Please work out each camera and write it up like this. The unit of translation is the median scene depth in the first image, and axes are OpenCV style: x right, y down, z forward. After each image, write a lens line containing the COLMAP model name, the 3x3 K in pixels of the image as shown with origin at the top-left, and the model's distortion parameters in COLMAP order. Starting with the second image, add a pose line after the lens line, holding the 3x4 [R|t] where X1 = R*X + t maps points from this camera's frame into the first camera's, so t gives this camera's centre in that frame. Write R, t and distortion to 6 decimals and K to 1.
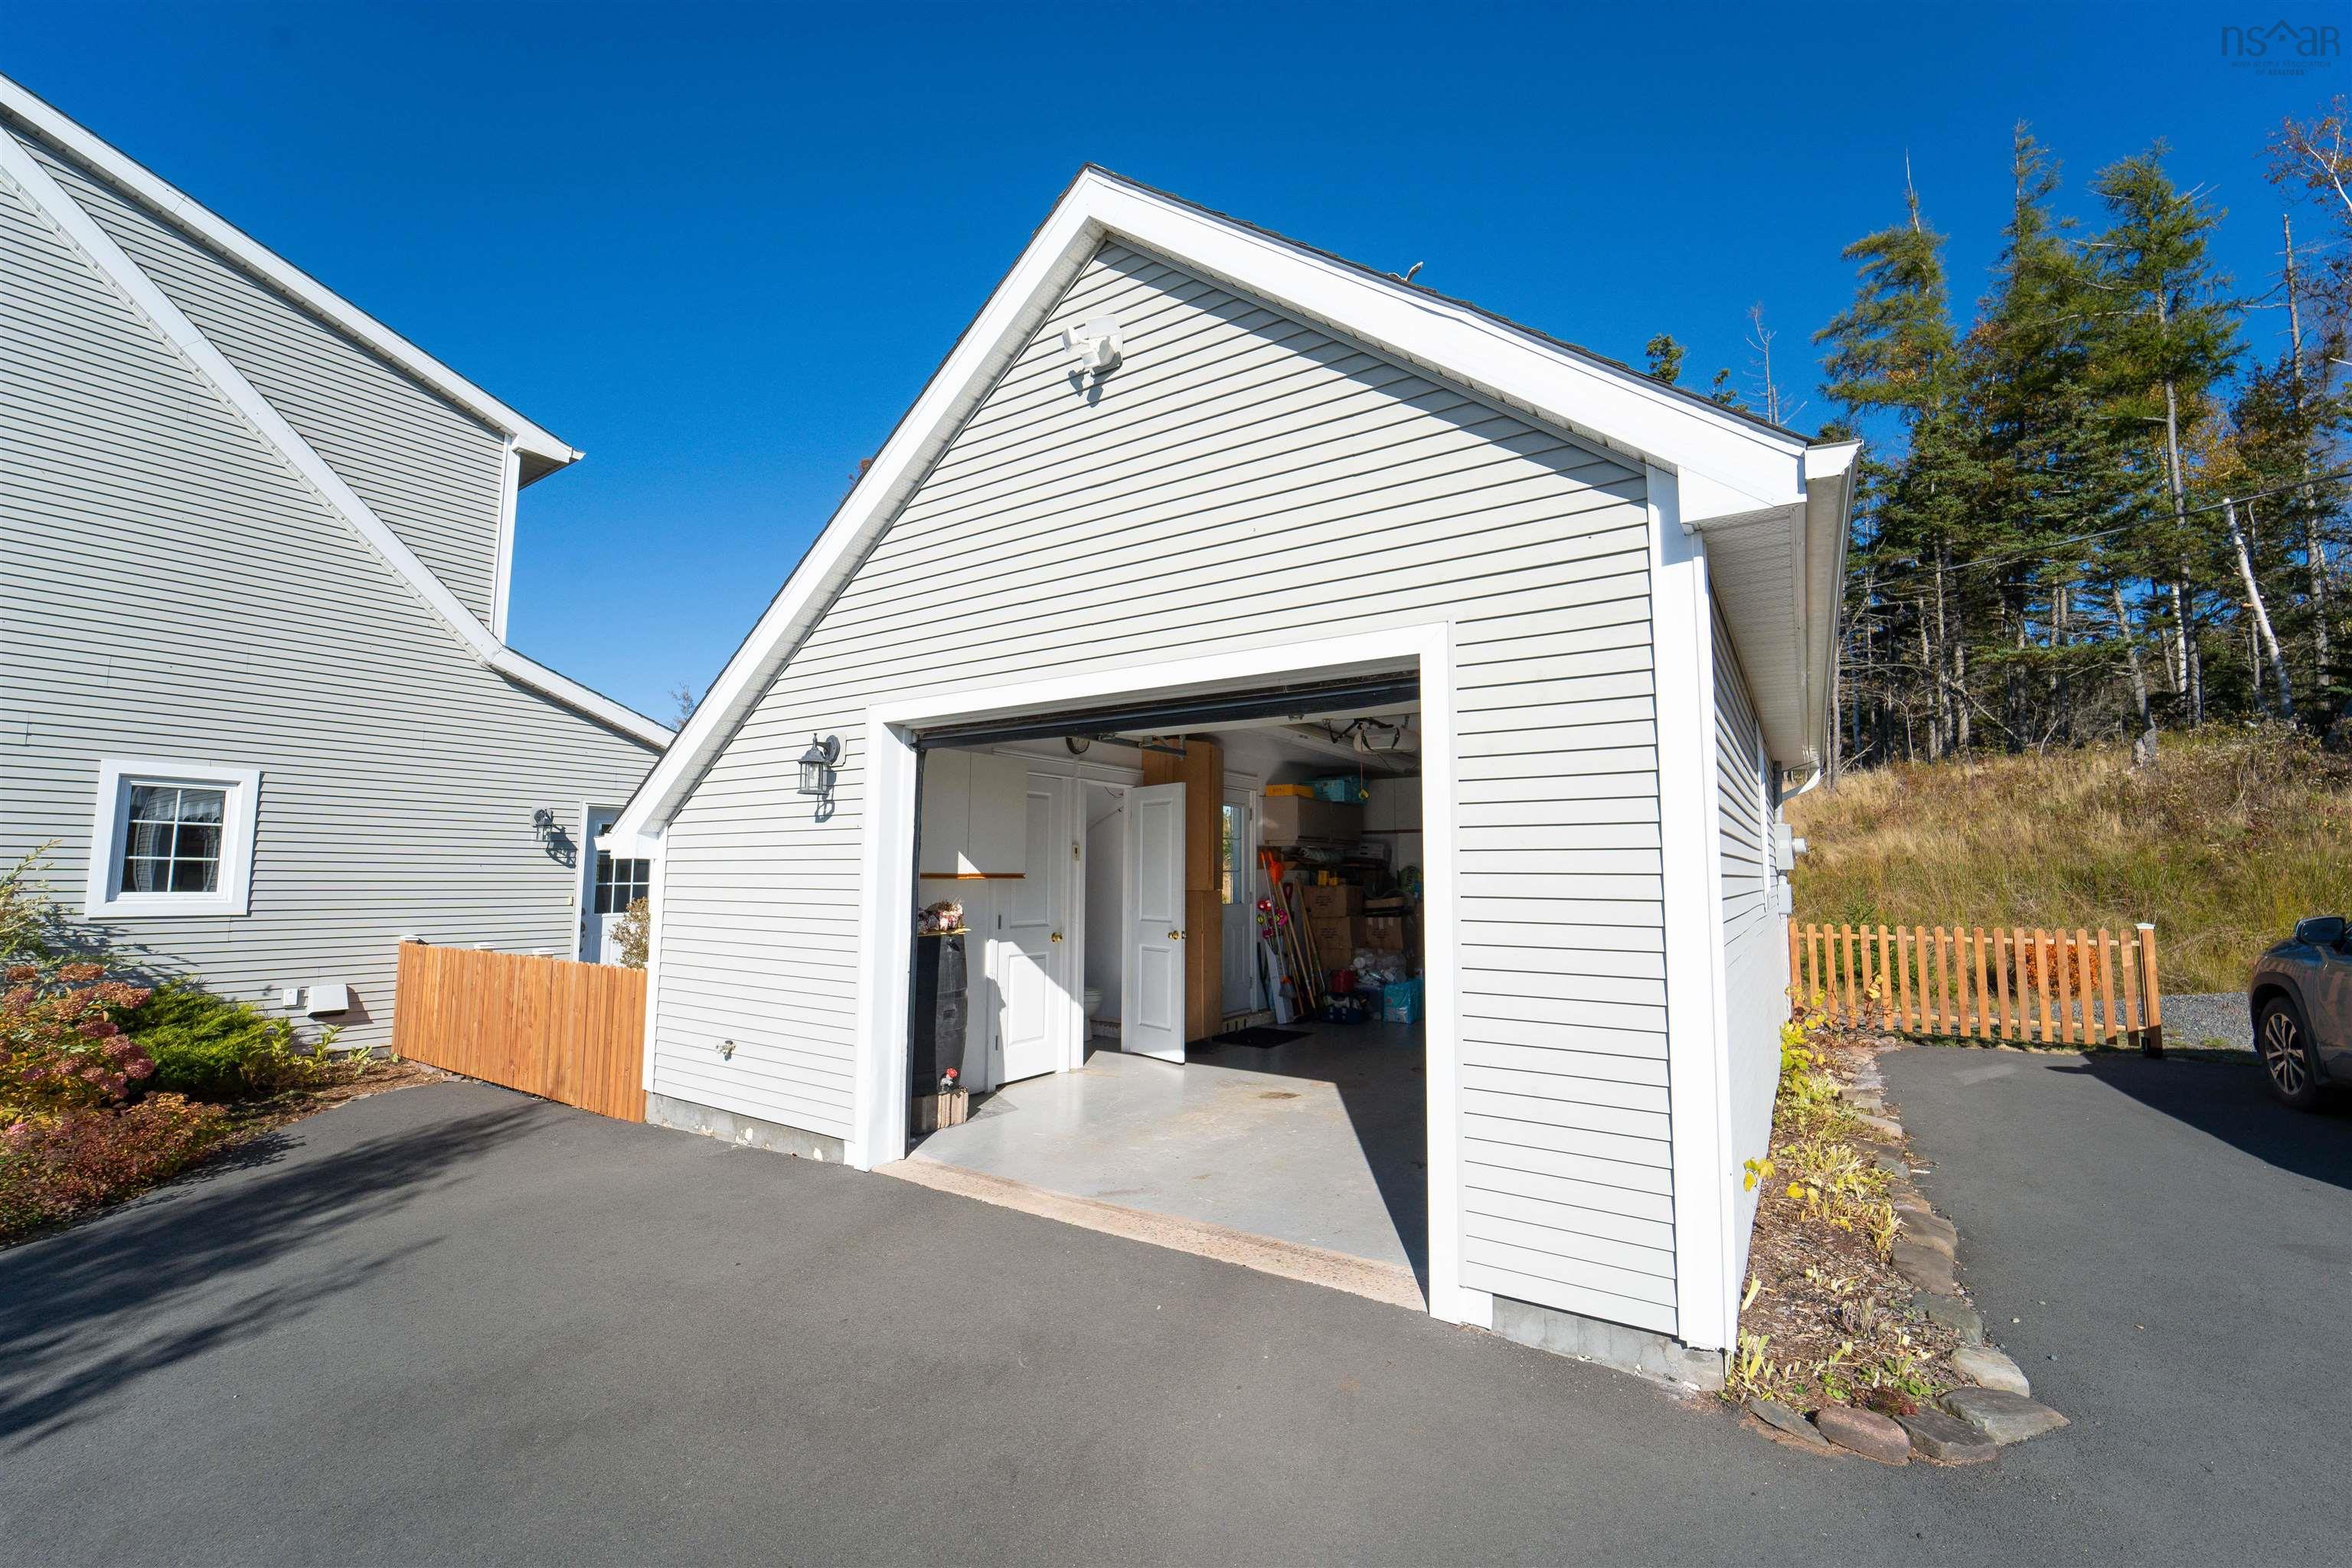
lens RADIAL K [[980.6, 0, 1188.2], [0, 980.6, 795.8], [0, 0, 1]] dist [-0.024539, -0.000004]
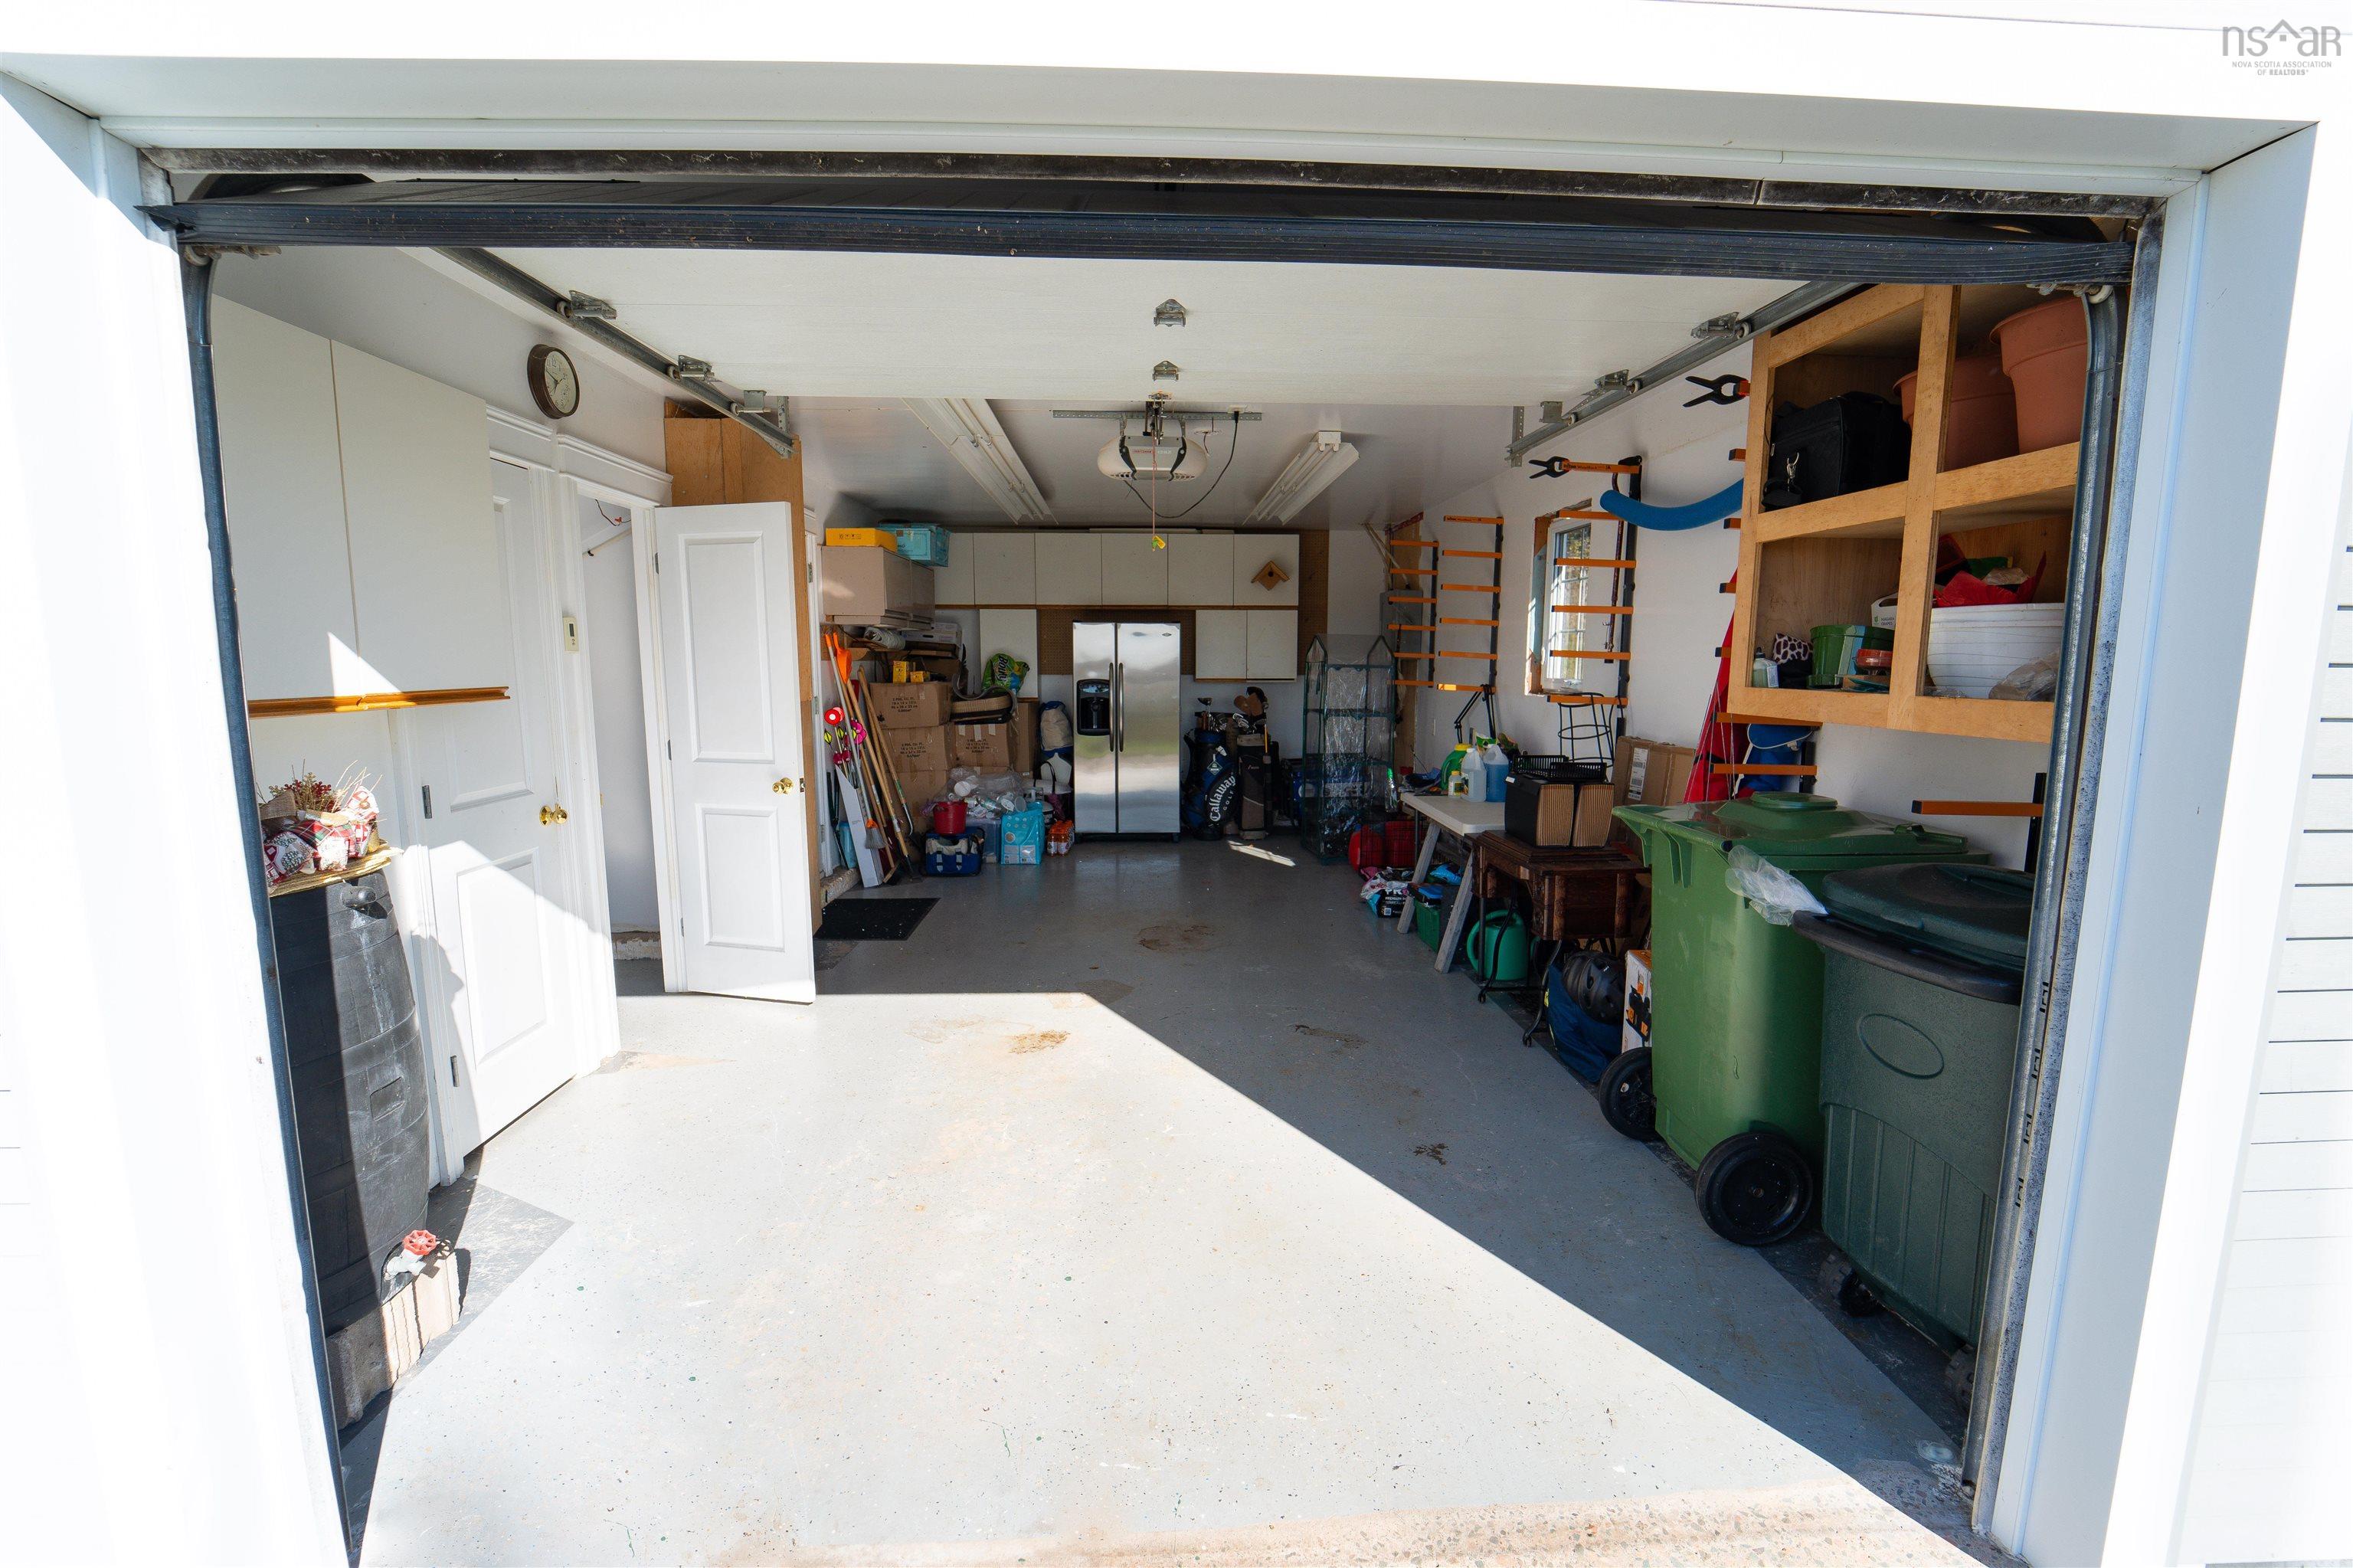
lens RADIAL K [[981.1, 0, 1188.7], [0, 981.1, 795.8], [0, 0, 1]] dist [-0.024539, -0.000004]
pose [[0.803626, -0.085436, 0.588970, -0.155864], [-0.047334, 0.977331, 0.206357, 0.022879], [-0.593250, -0.193712, 0.781365, 0.433018]]
